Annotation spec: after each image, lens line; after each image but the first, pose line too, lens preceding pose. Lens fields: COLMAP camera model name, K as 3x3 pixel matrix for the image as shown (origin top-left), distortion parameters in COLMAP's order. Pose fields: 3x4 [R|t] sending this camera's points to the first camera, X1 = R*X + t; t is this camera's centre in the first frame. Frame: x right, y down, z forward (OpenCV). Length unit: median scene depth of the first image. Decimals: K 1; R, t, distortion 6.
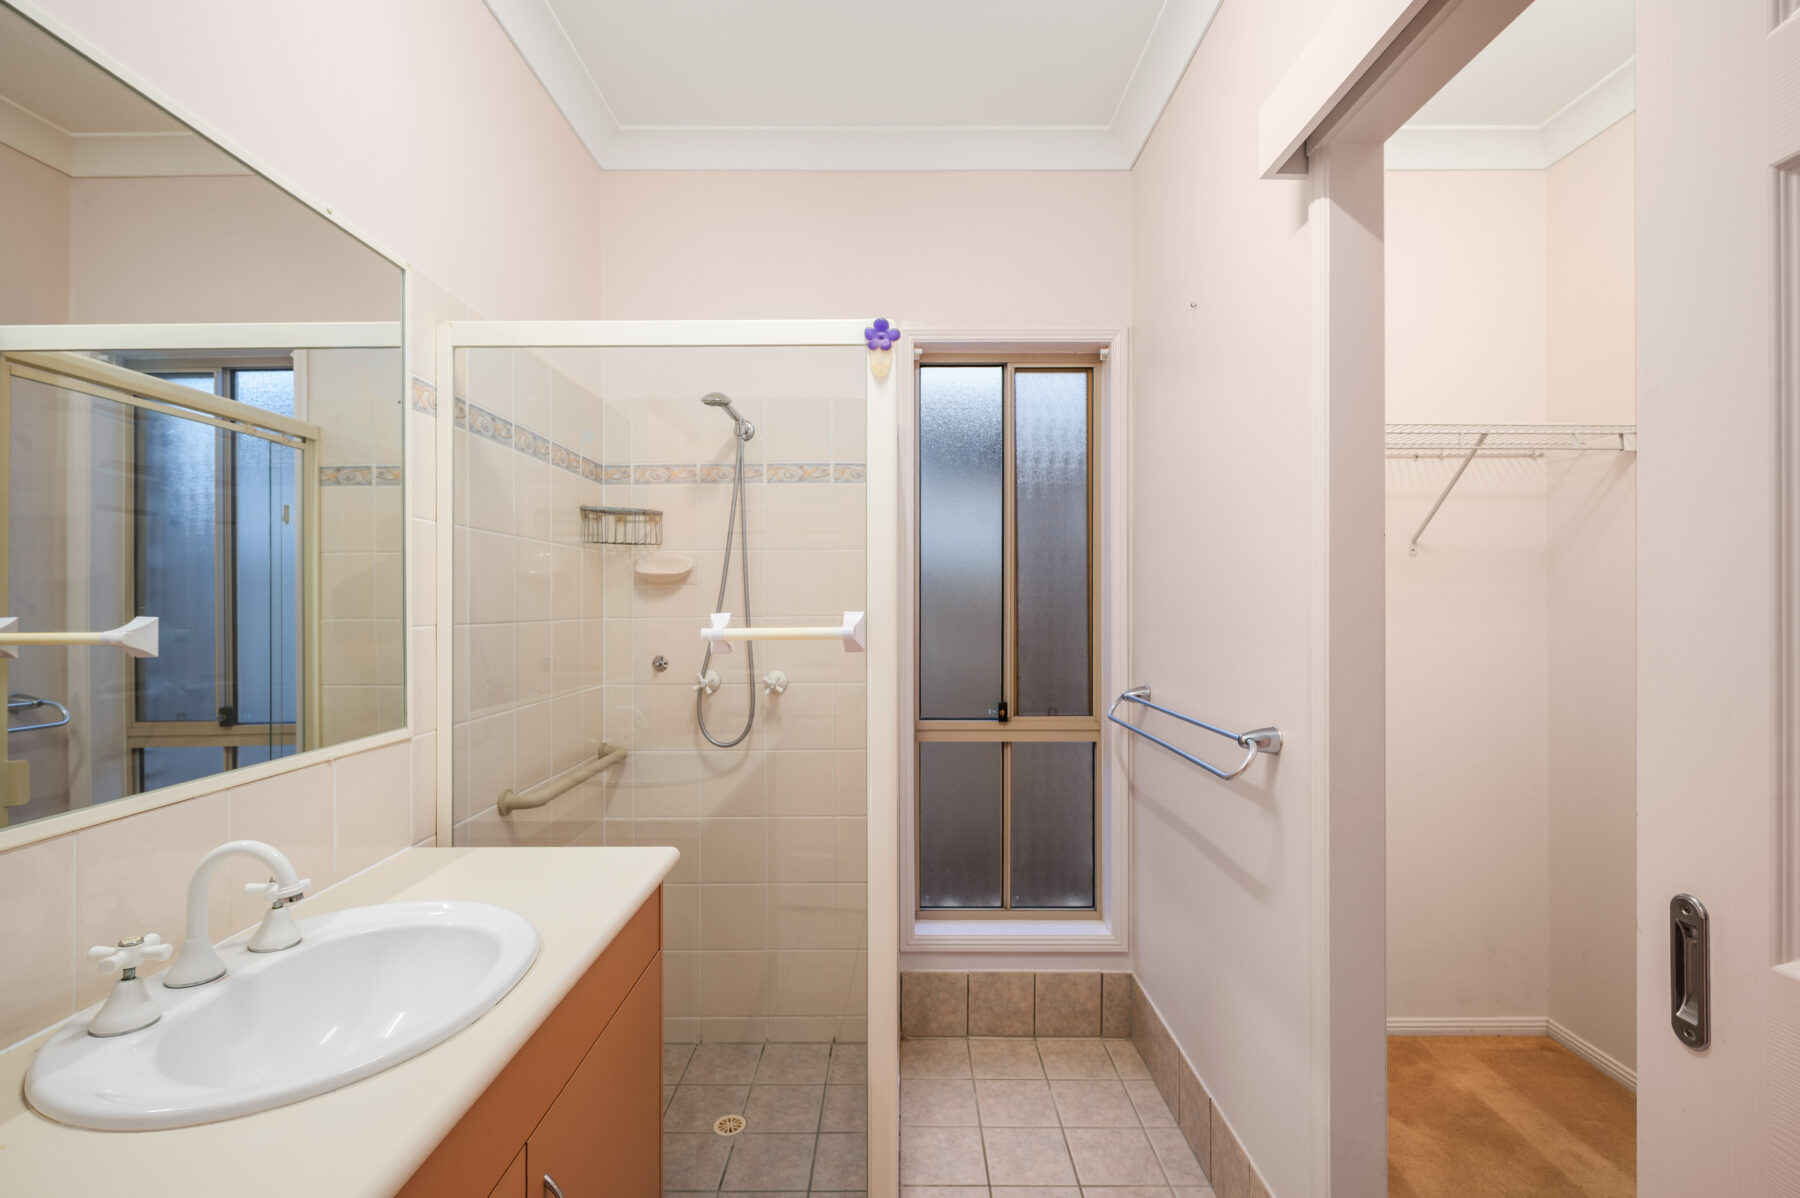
lens RADIAL K [[802.9, 0, 905.8], [0, 802.9, 592.6], [0, 0, 1]] dist [-0.000645, -0.000255]
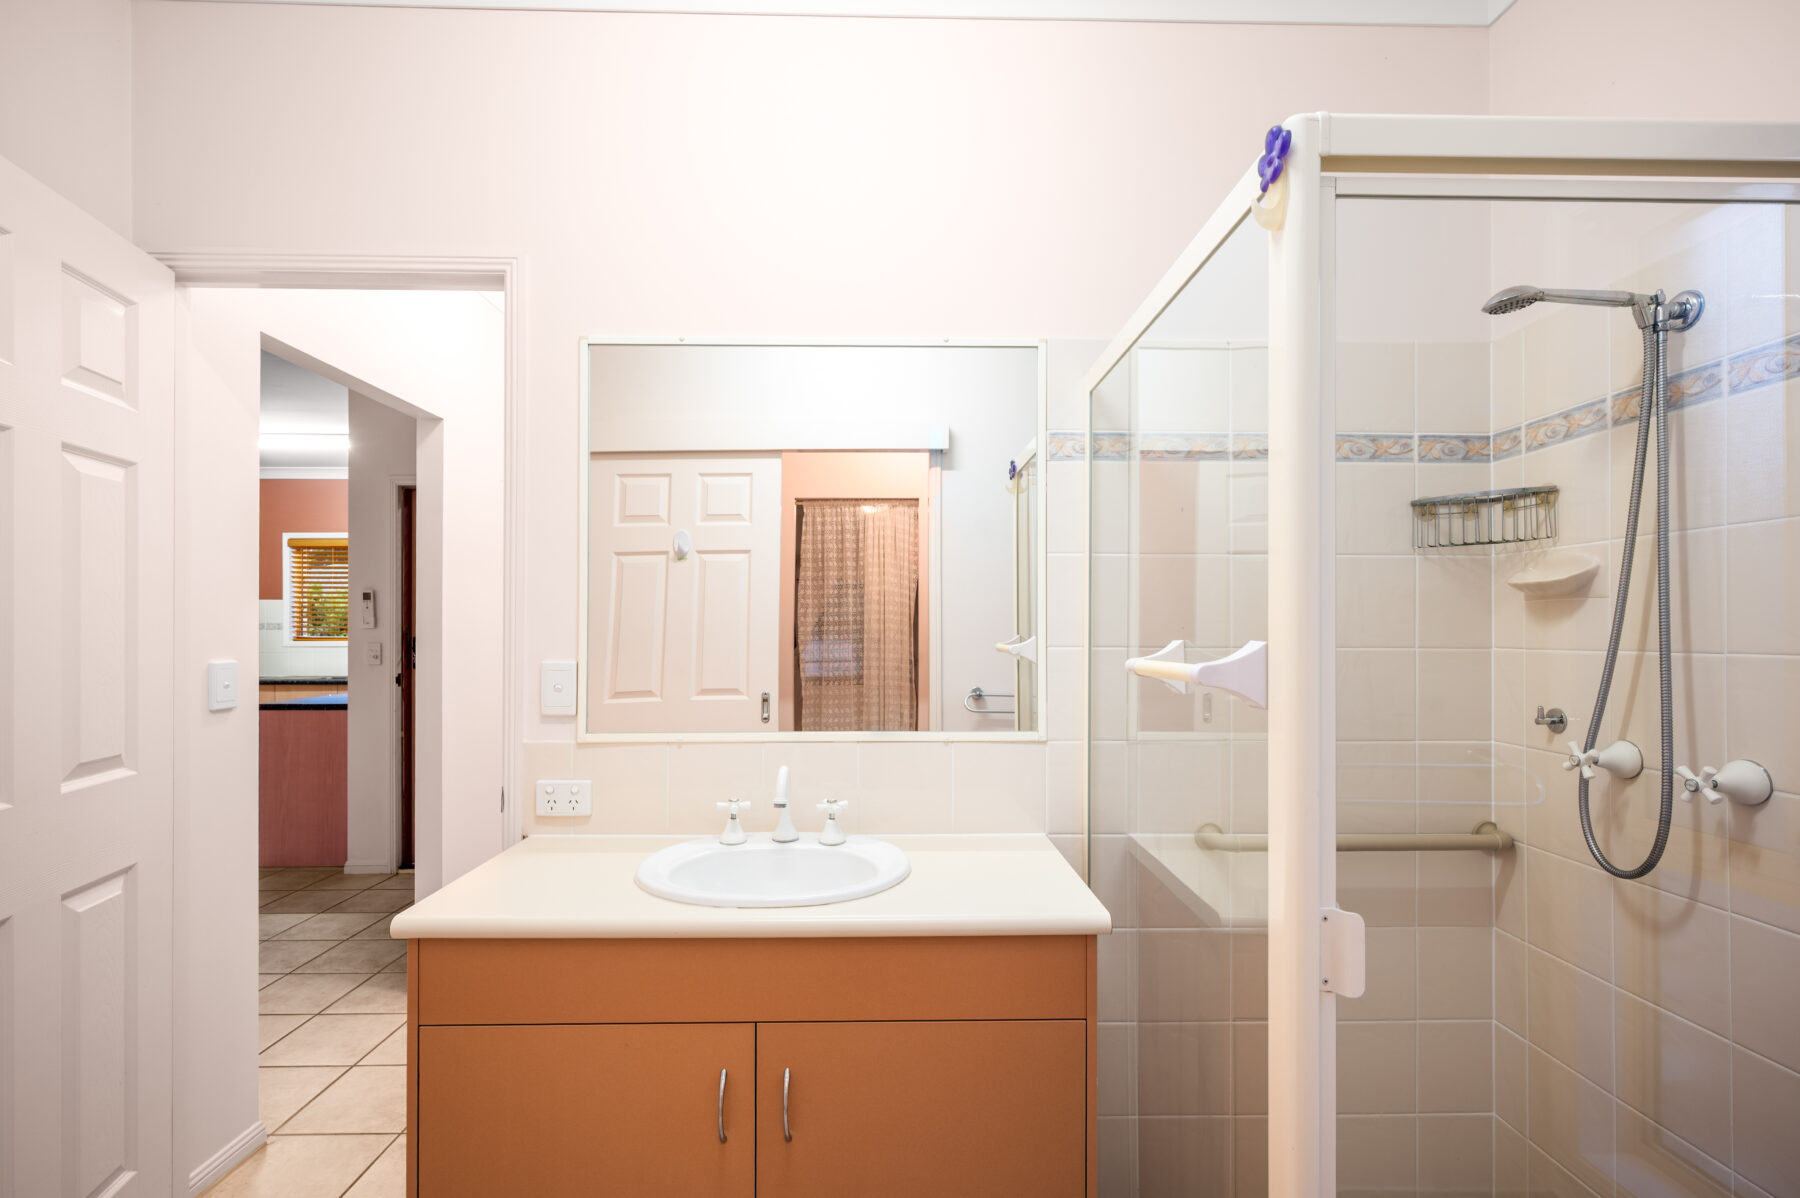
lens RADIAL K [[815.3, 0, 898.4], [0, 815.3, 625.2], [0, 0, 1]] dist [0.000001, -0.000086]
pose [[0.017001, -0.000225, -0.999855, 0.344193], [0.011751, 0.999931, -0.000025, 0.005089], [0.999786, -0.011749, 0.017002, 0.456119]]
